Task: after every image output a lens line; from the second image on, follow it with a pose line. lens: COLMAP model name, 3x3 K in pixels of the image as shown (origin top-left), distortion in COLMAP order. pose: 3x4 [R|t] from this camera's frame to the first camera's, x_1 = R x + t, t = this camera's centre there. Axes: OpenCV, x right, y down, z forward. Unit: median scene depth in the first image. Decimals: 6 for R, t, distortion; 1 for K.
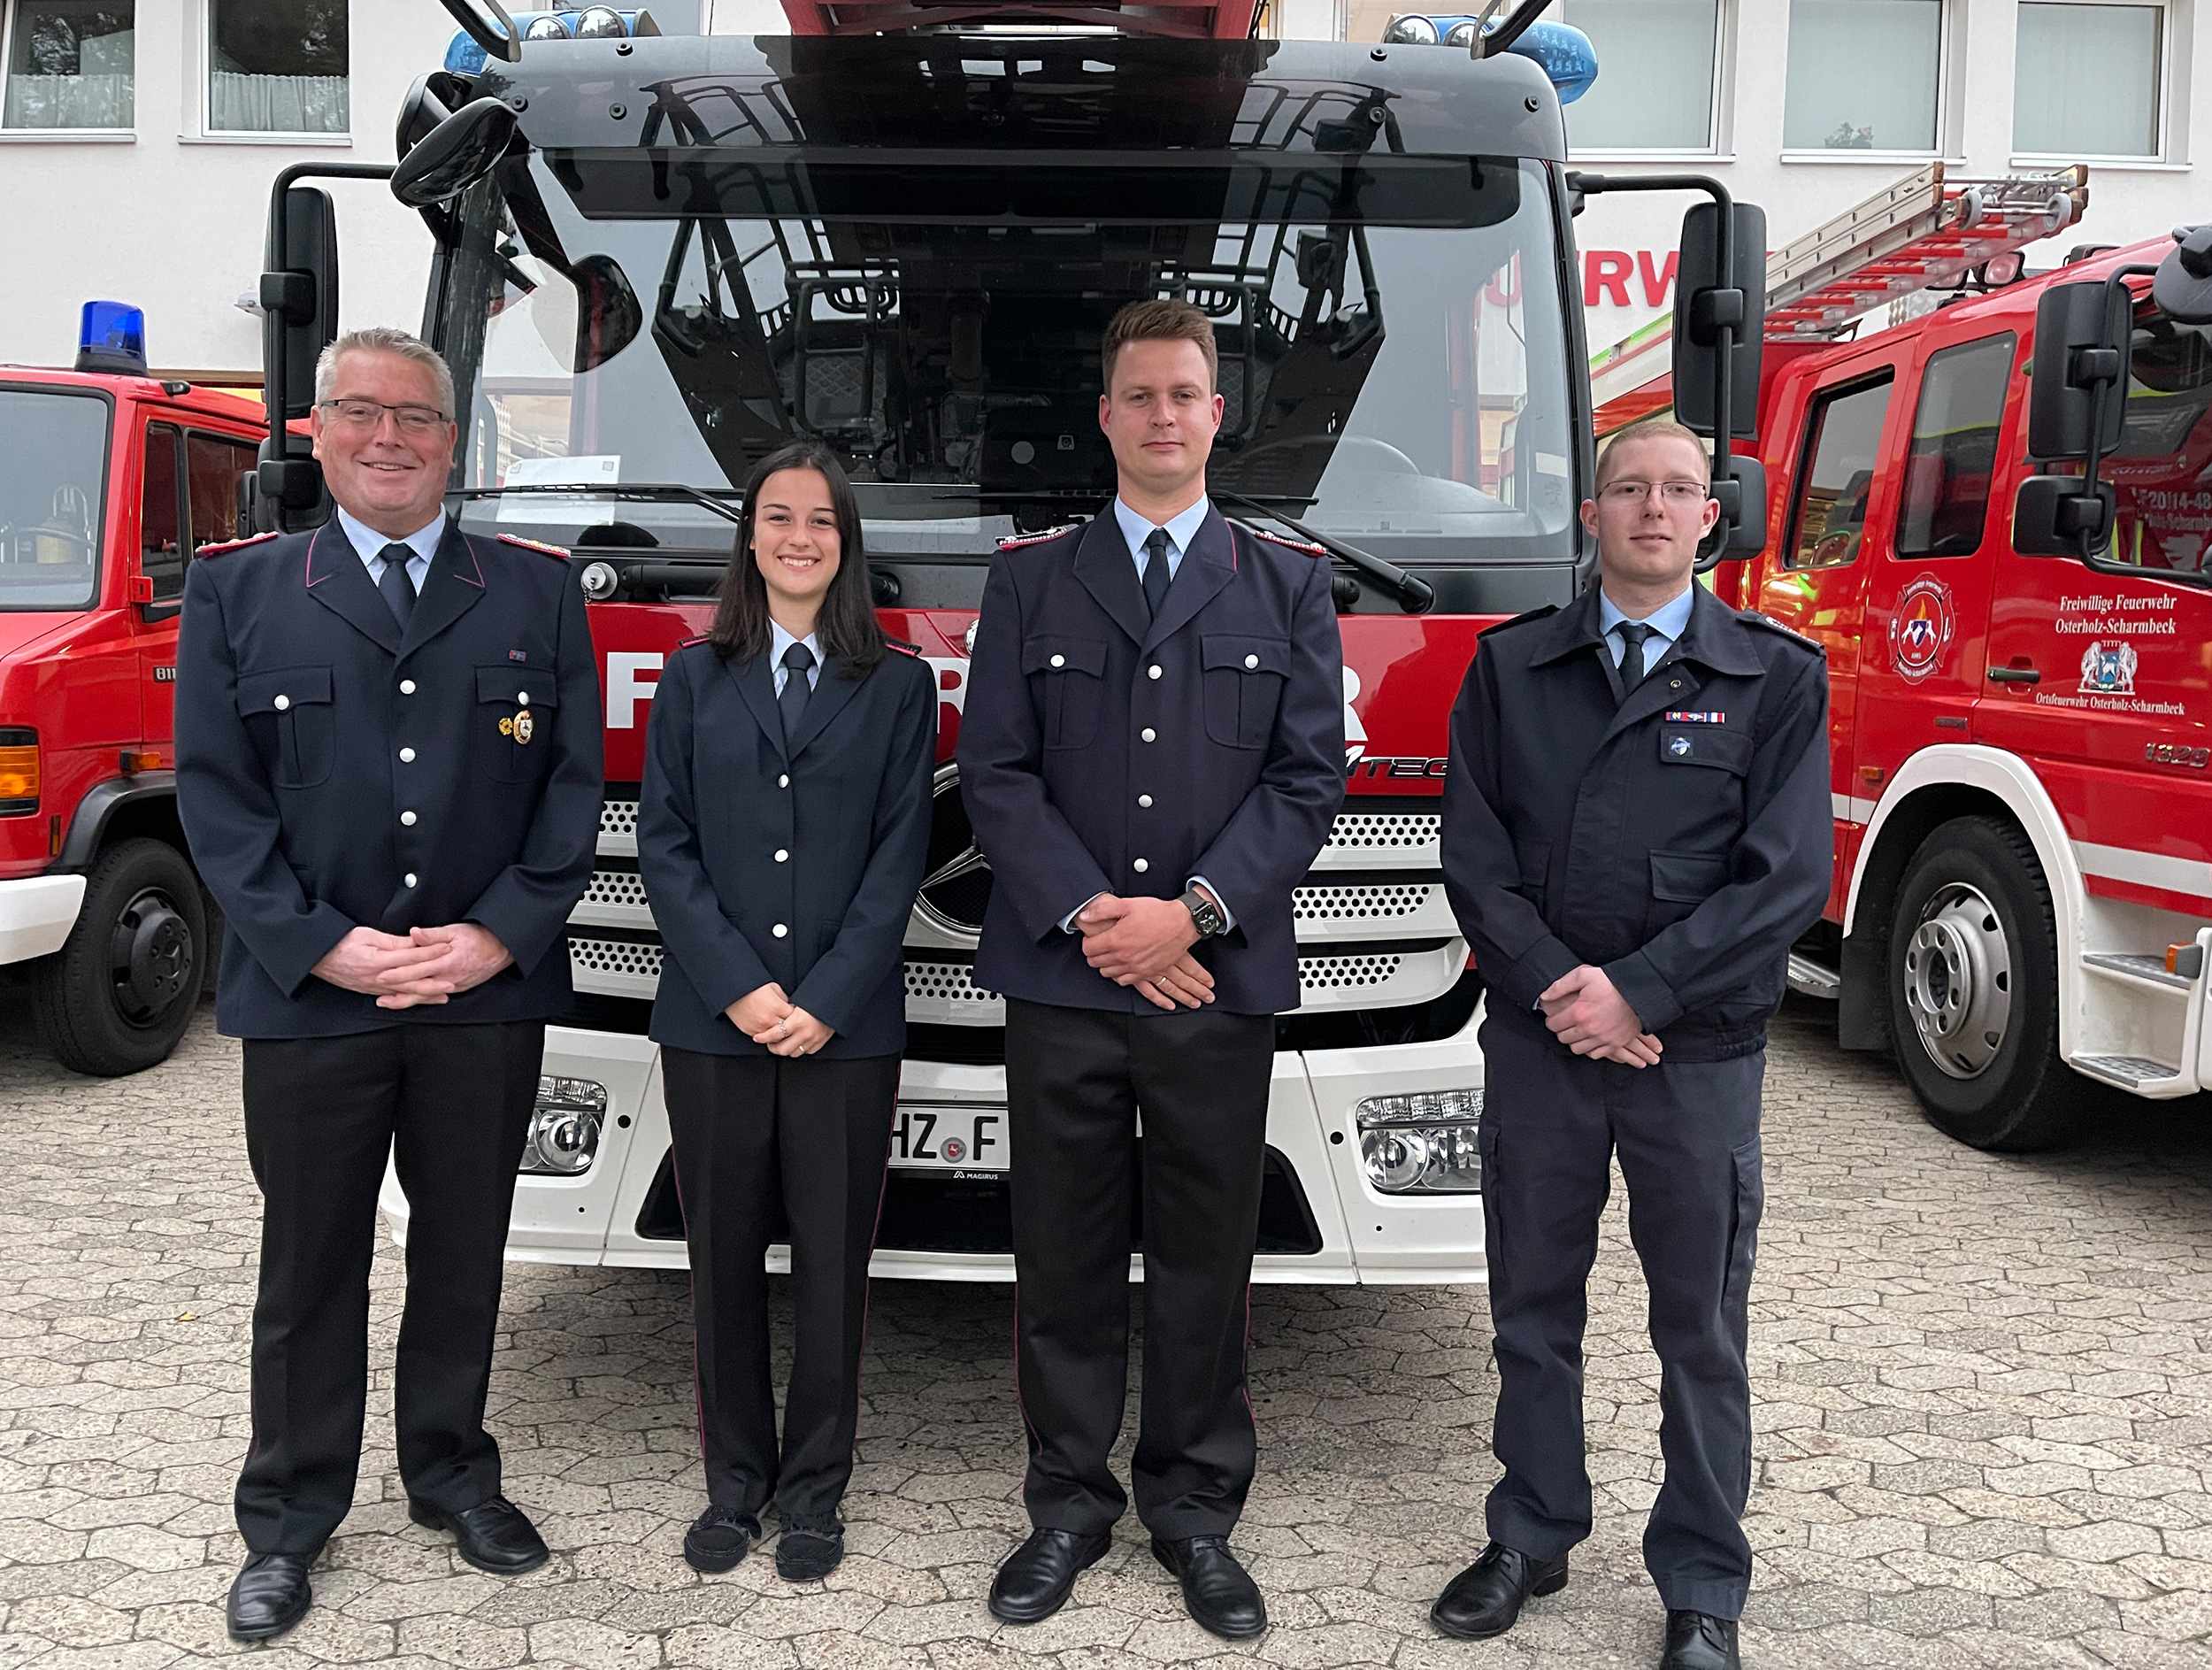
lens RADIAL K [[1675.1, 0, 1035.6], [0, 1675.1, 837.1], [0, 0, 1]] dist [0.083677, -0.102944]
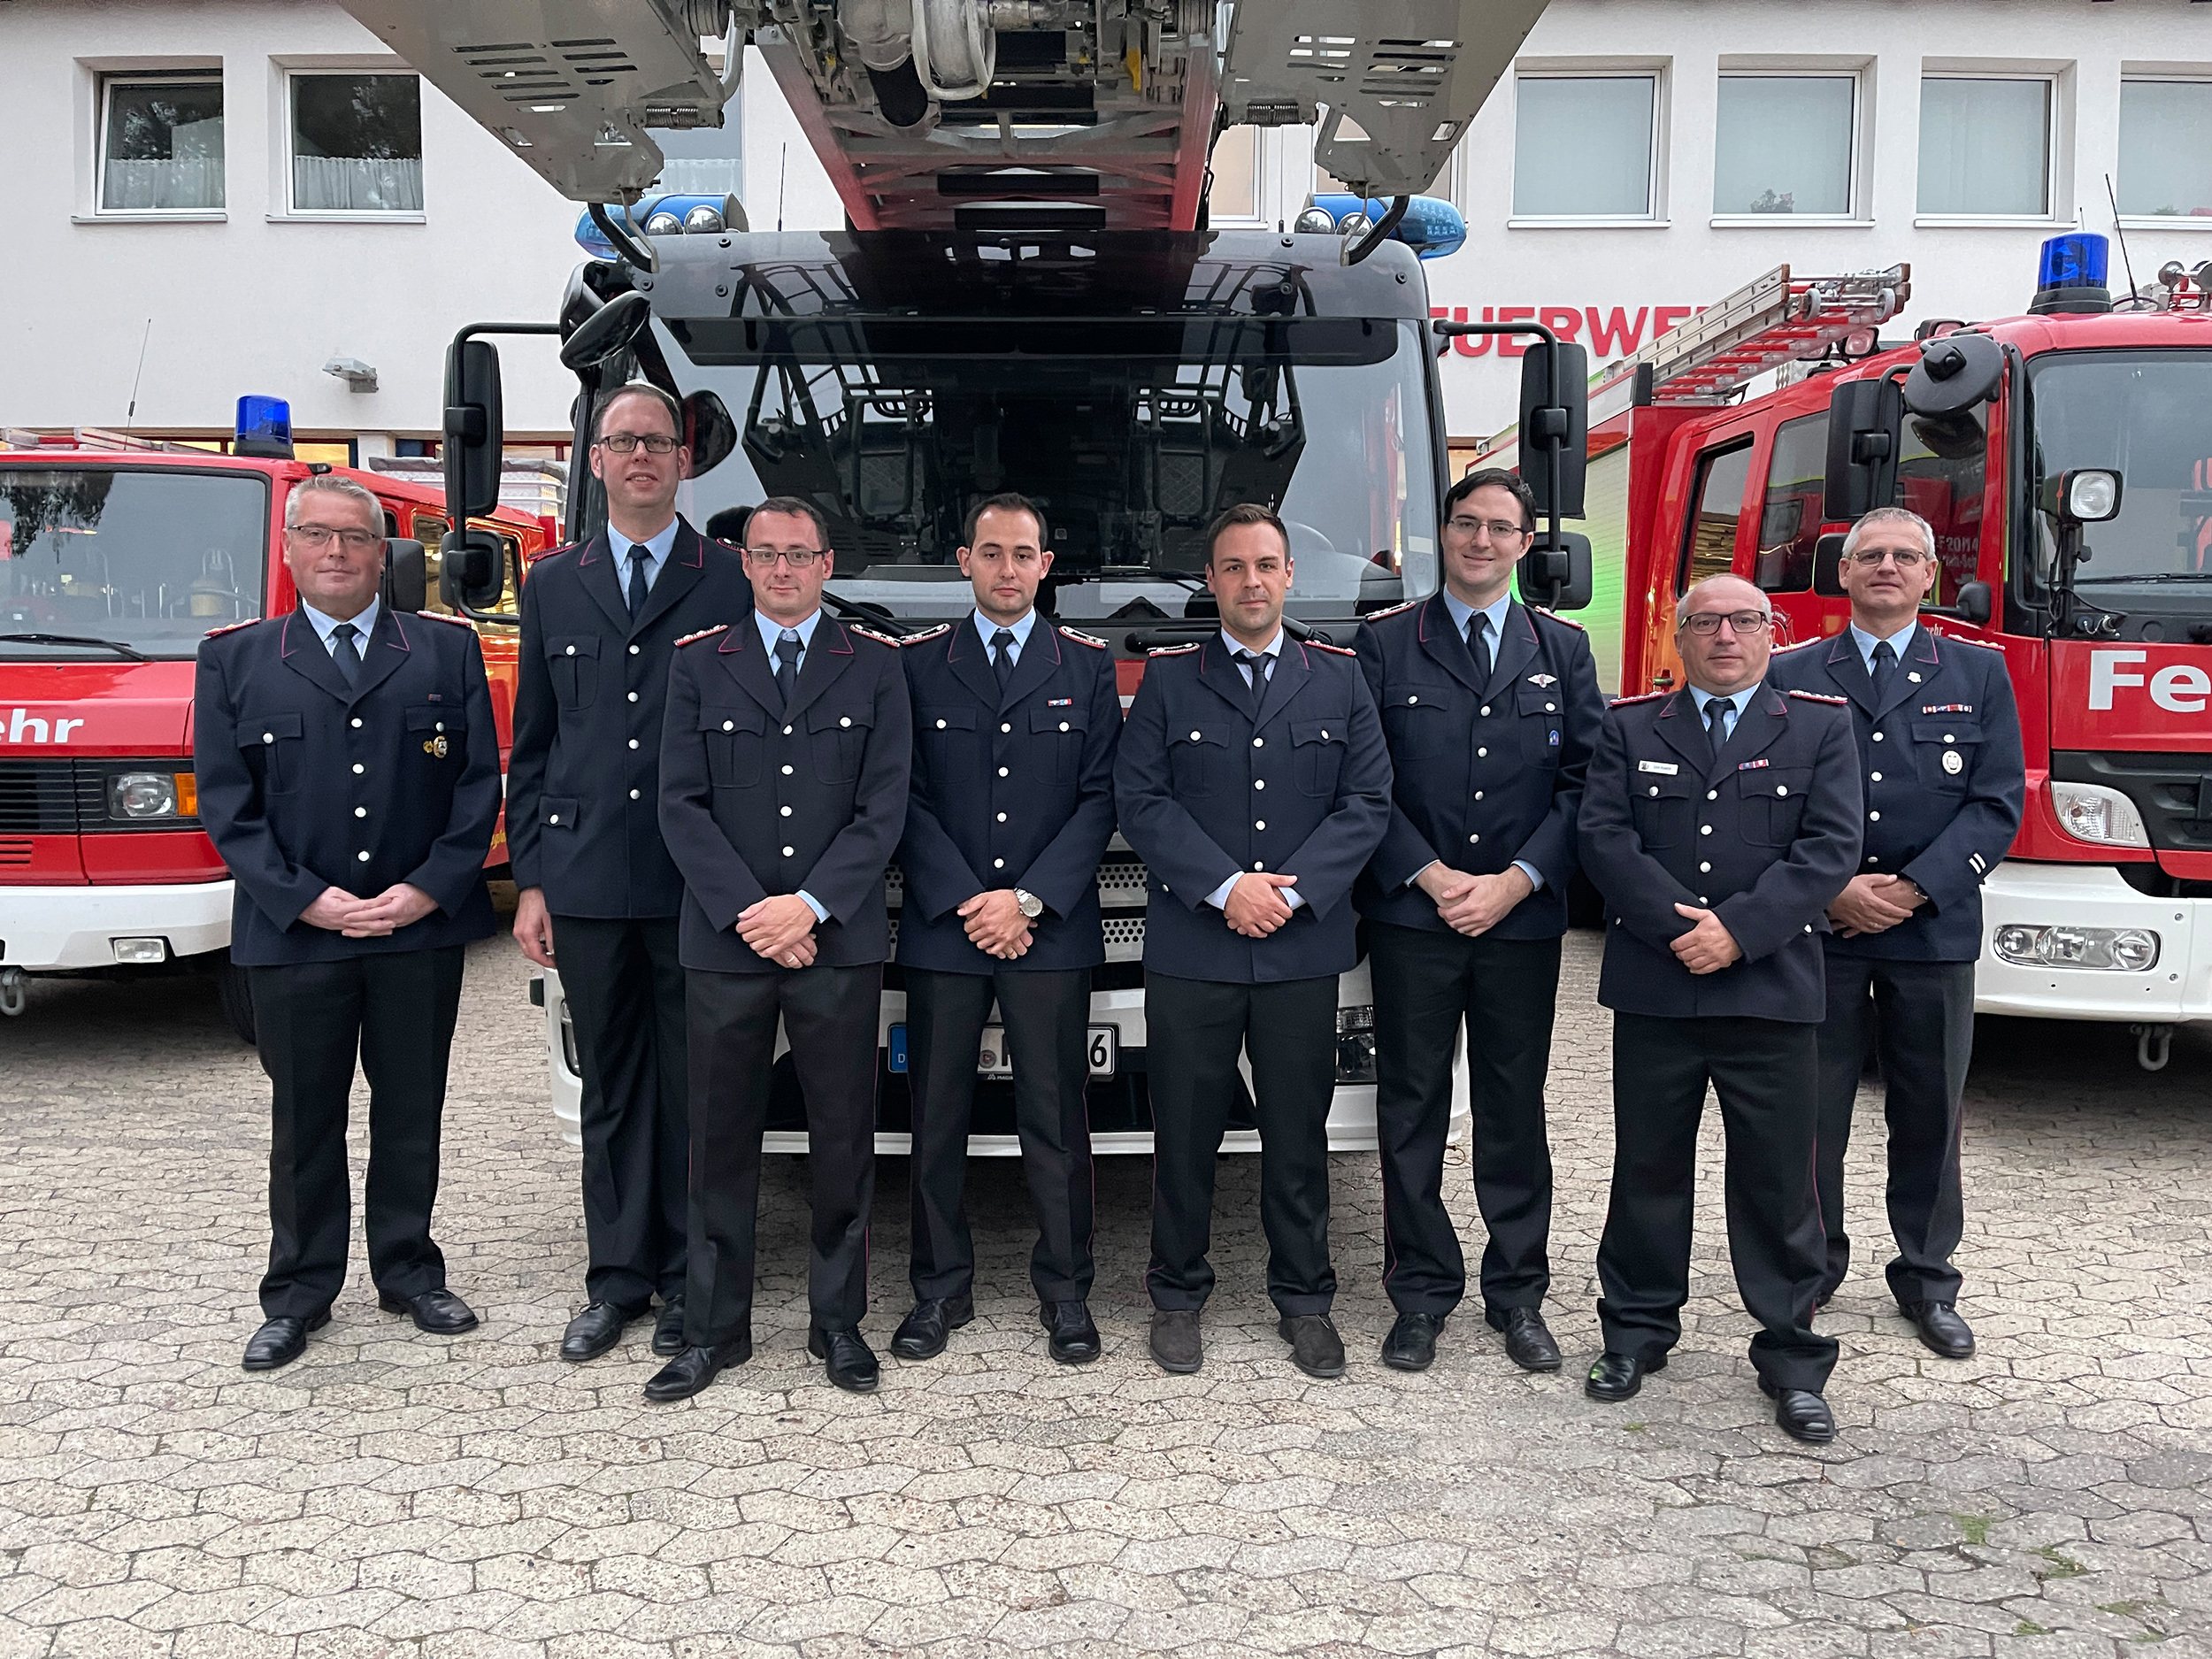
lens RADIAL K [[1571.7, 0, 1094.4], [0, 1571.7, 856.8], [0, 0, 1]] dist [0.093945, -0.117487]
pose [[0.999643, -0.017904, 0.019808, 0.012743], [0.017728, 0.999802, 0.009014, 0.010719], [-0.019965, -0.008659, 0.999763, -0.221050]]
